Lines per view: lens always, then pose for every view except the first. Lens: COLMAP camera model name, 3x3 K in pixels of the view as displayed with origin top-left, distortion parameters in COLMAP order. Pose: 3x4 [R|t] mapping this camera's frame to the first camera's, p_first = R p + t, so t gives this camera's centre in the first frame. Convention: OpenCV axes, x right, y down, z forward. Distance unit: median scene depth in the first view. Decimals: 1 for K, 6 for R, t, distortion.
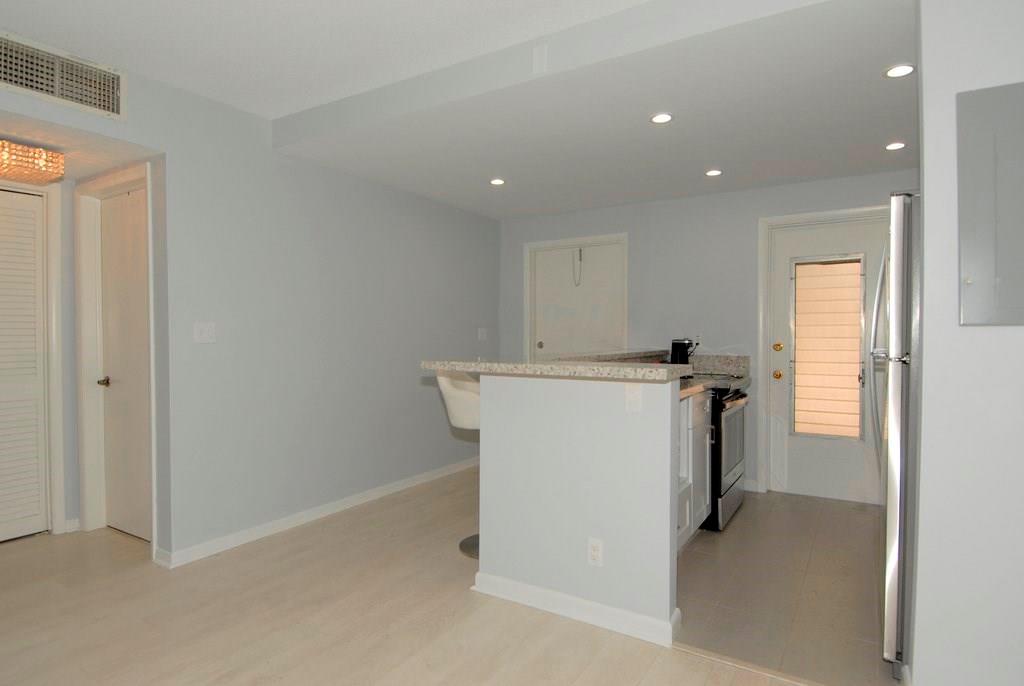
lens RADIAL K [[564.6, 0, 512.0], [0, 564.6, 343.0], [0, 0, 1]] dist [0.048123, -0.062732]
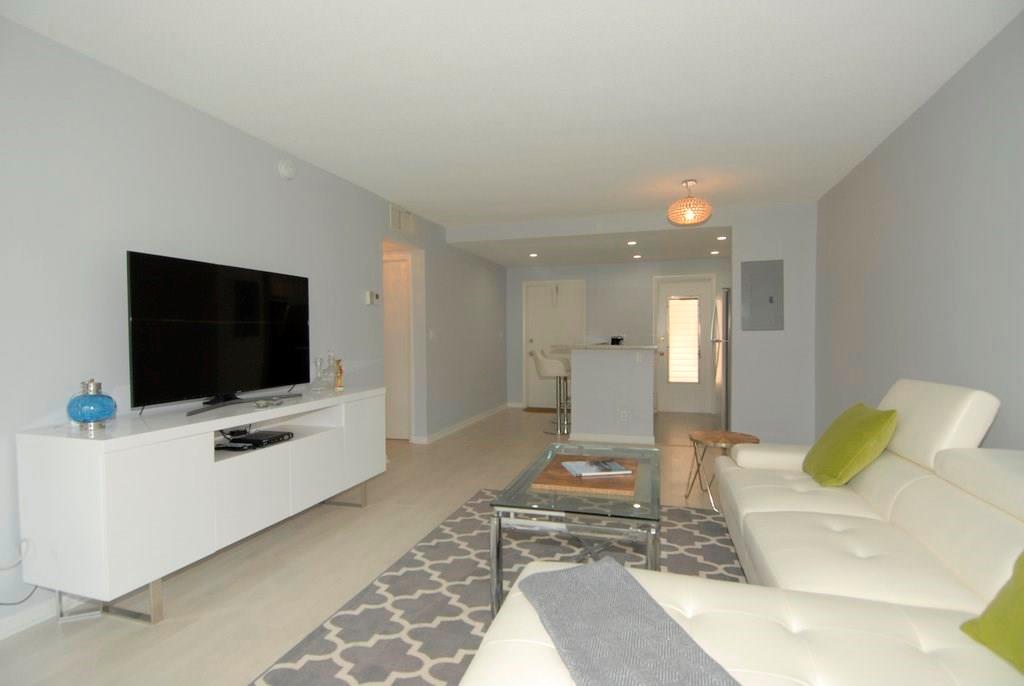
lens RADIAL K [[527.1, 0, 514.9], [0, 527.1, 344.8], [0, 0, 1]] dist [0.051627, -0.050045]
pose [[0.960034, -0.012725, 0.279595, -0.570346], [0.011816, 0.999918, 0.004936, 0.008915], [-0.279635, -0.001435, 0.960105, -0.673819]]
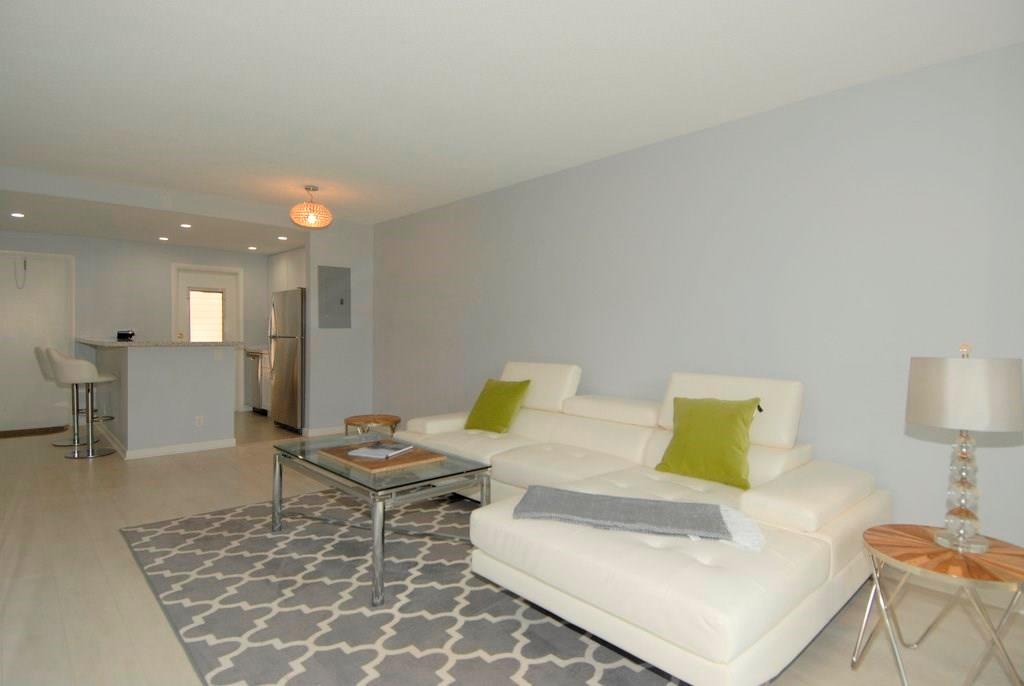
lens RADIAL K [[534.7, 0, 513.1], [0, 534.7, 345.8], [0, 0, 1]] dist [0.046511, -0.054636]
pose [[0.259565, -0.023404, 0.965442, -0.927973], [0.003509, 0.999723, 0.023292, 0.003647], [-0.965719, -0.002658, 0.259575, -0.467356]]
